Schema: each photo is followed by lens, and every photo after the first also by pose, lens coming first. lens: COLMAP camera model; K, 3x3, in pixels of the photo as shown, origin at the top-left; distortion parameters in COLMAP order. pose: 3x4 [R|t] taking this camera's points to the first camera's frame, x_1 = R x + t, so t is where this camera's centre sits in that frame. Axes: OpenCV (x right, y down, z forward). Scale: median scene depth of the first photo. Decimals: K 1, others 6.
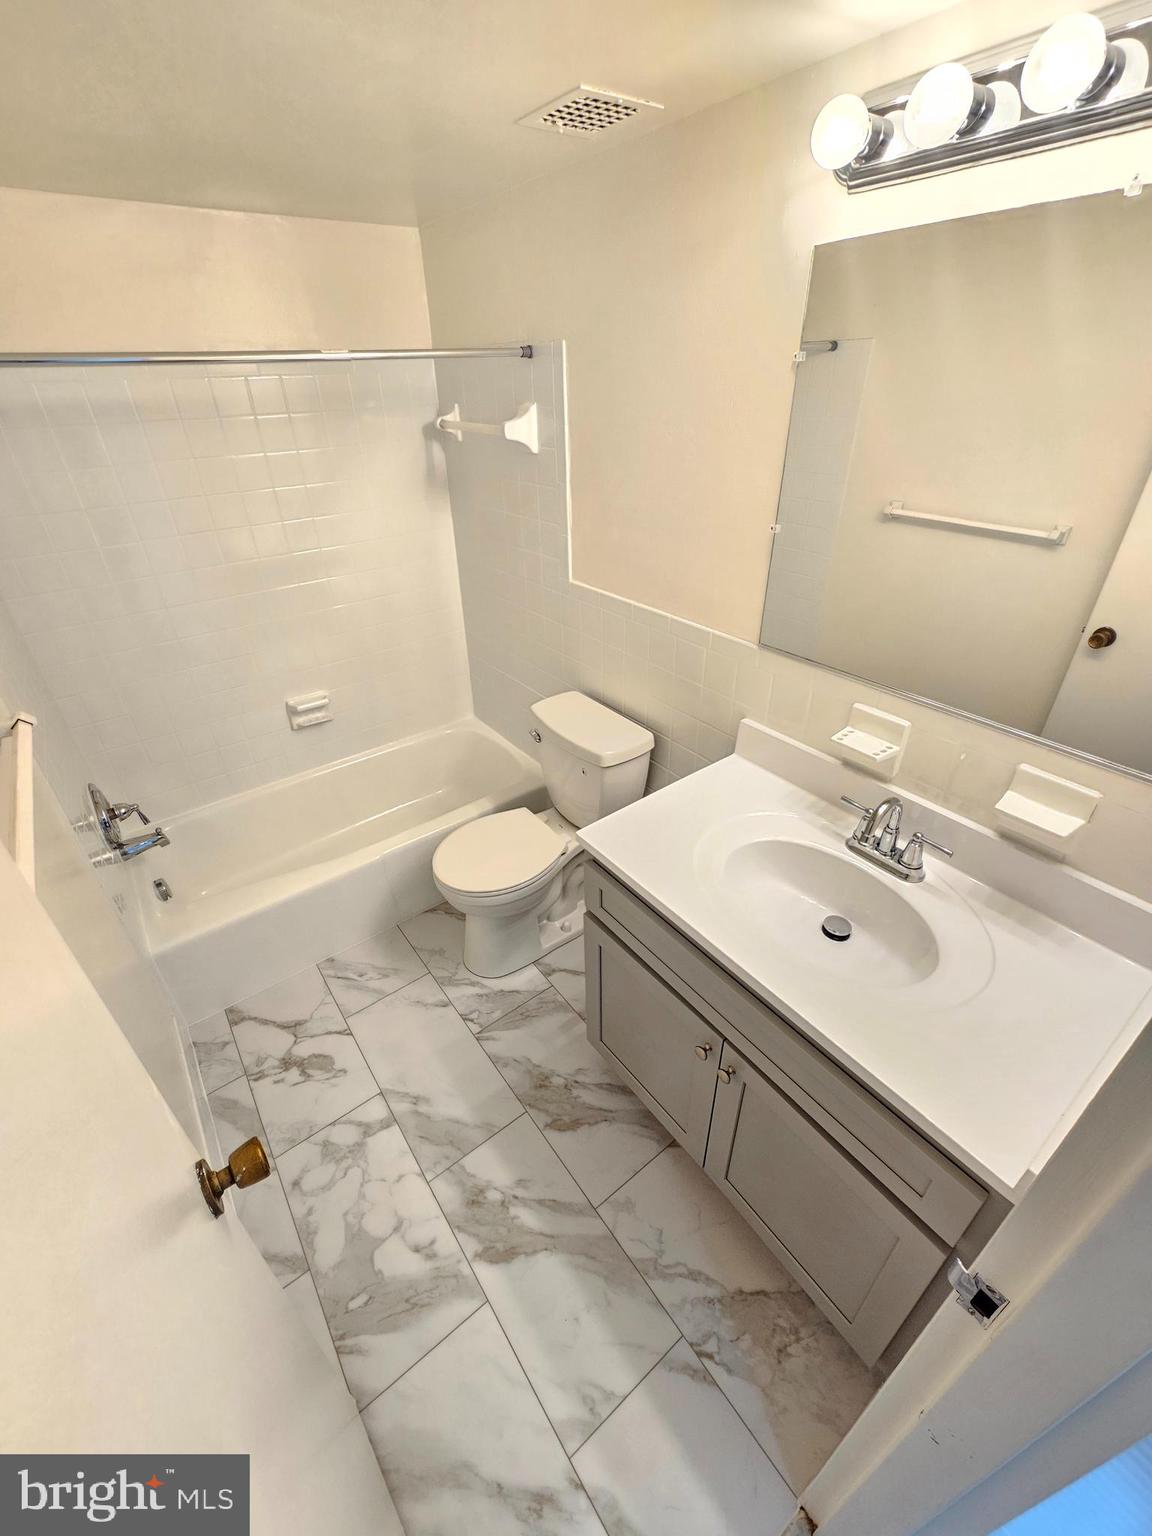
lens RADIAL K [[627.8, 0, 570.0], [0, 627.8, 767.3], [0, 0, 1]] dist [0.001016, 0.000082]
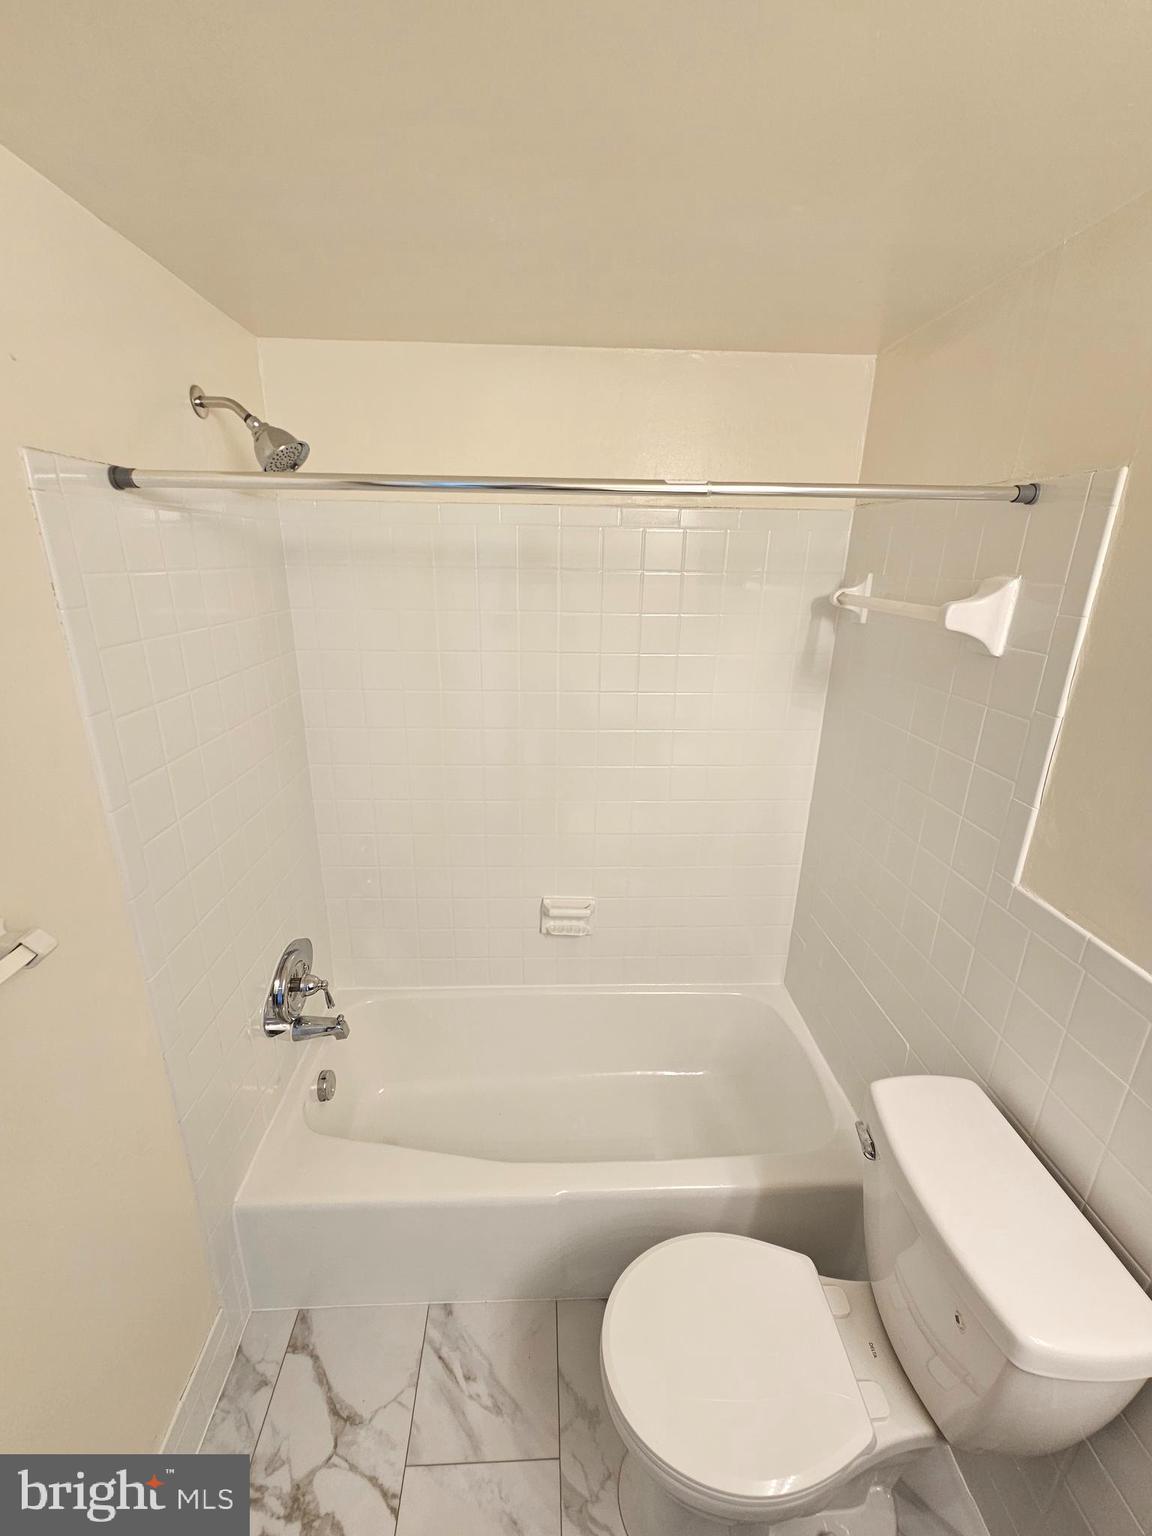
lens RADIAL K [[627.8, 0, 575.1], [0, 627.8, 764.3], [0, 0, 1]] dist [0.001016, 0.000082]
pose [[0.830912, 0.213017, -0.514013, -0.052195], [-0.327995, 0.933756, -0.143243, -0.179381], [0.449450, 0.287616, 0.845738, 0.333425]]
